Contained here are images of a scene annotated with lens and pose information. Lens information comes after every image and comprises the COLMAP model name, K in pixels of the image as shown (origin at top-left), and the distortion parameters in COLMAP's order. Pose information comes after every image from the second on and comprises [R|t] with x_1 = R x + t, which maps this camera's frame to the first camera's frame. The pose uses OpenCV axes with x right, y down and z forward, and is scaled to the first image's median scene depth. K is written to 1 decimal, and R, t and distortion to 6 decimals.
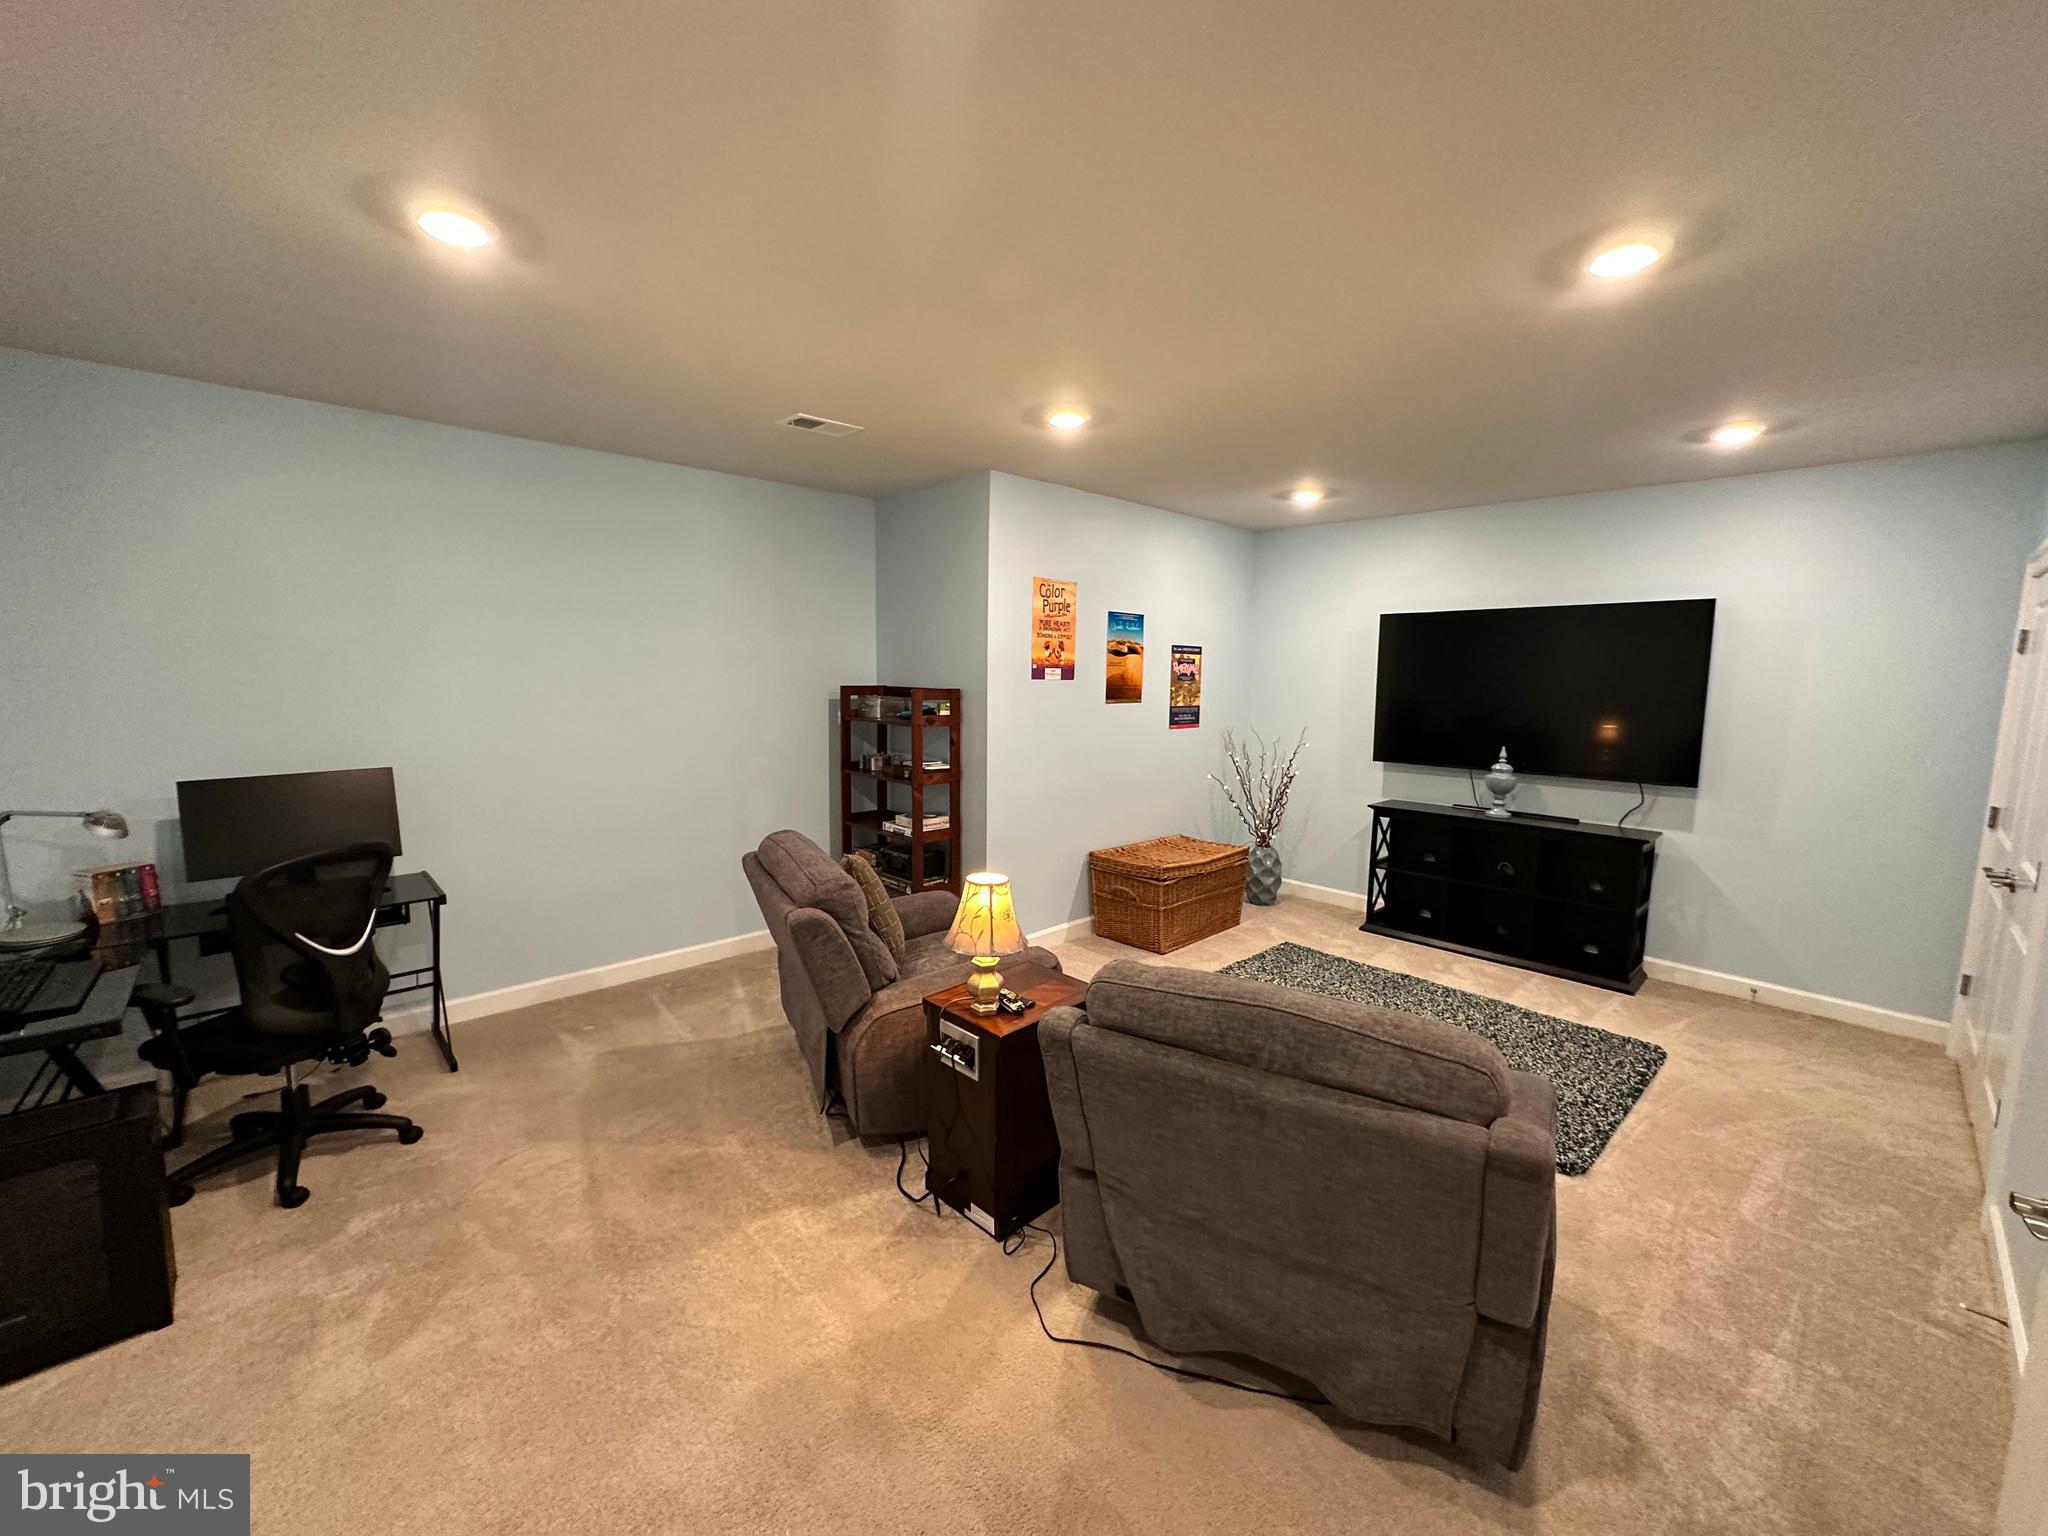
lens RADIAL K [[818.5, 0, 1016.1], [0, 818.5, 767.4], [0, 0, 1]] dist [-0.001889, -0.000027]
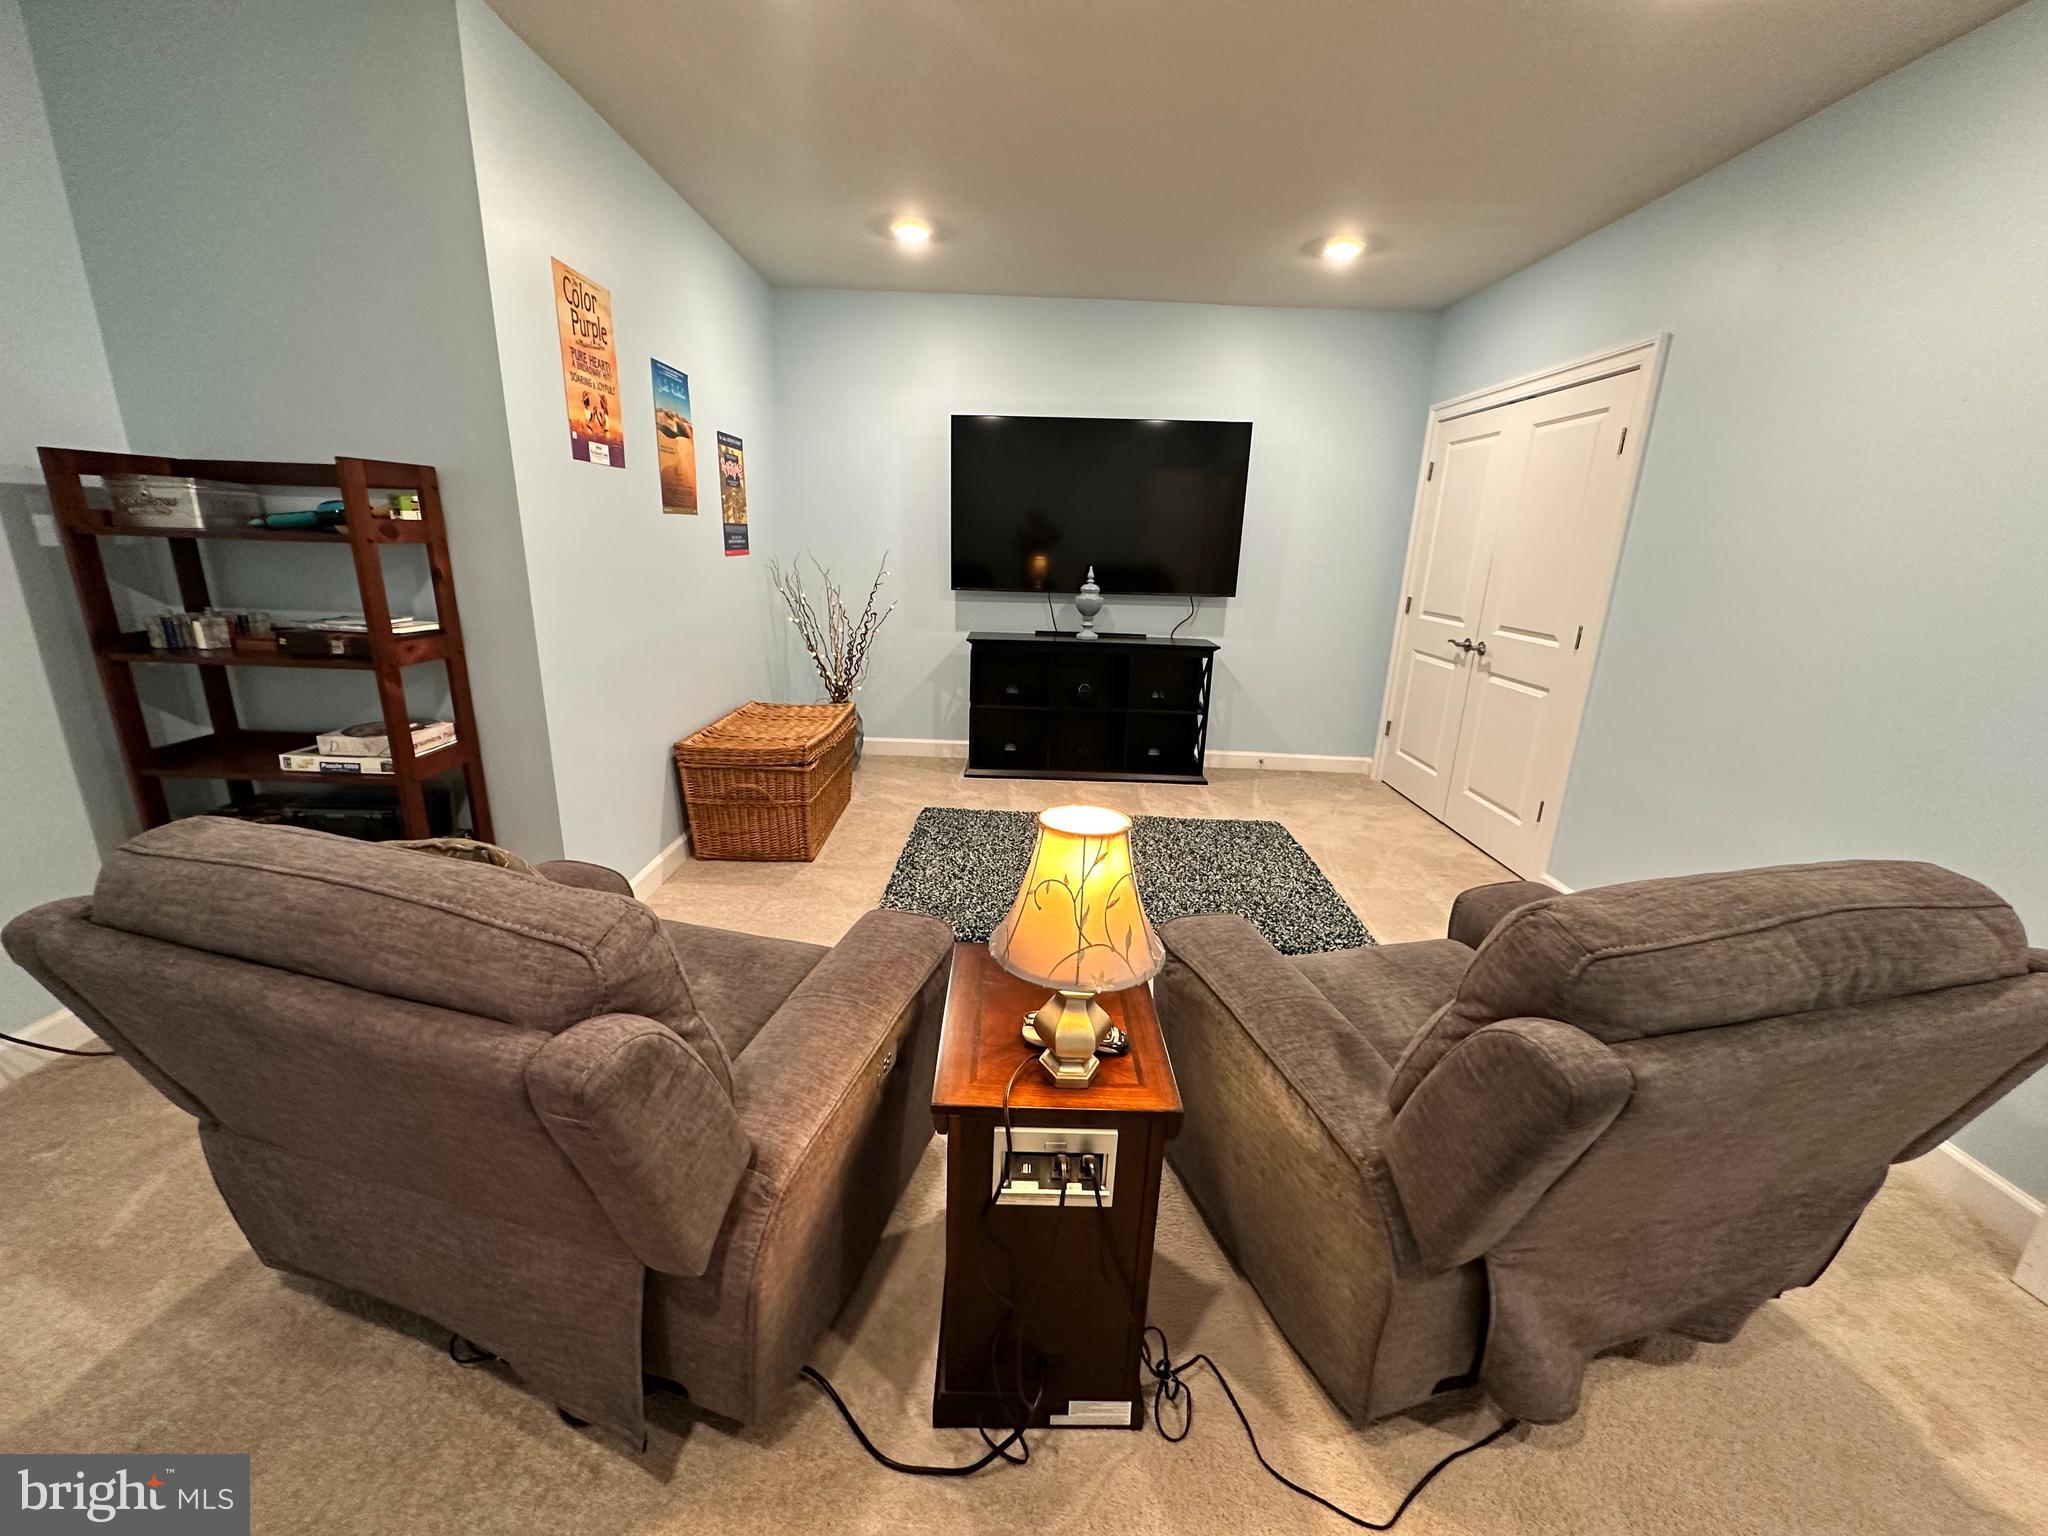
lens RADIAL K [[818.5, 0, 1021.9], [0, 818.5, 767.0], [0, 0, 1]] dist [-0.001889, -0.000027]
pose [[0.689950, -0.190692, 0.698287, -0.198442], [0.063295, 0.976874, 0.204231, 0.004090], [-0.721084, -0.096711, 0.686064, 0.365042]]
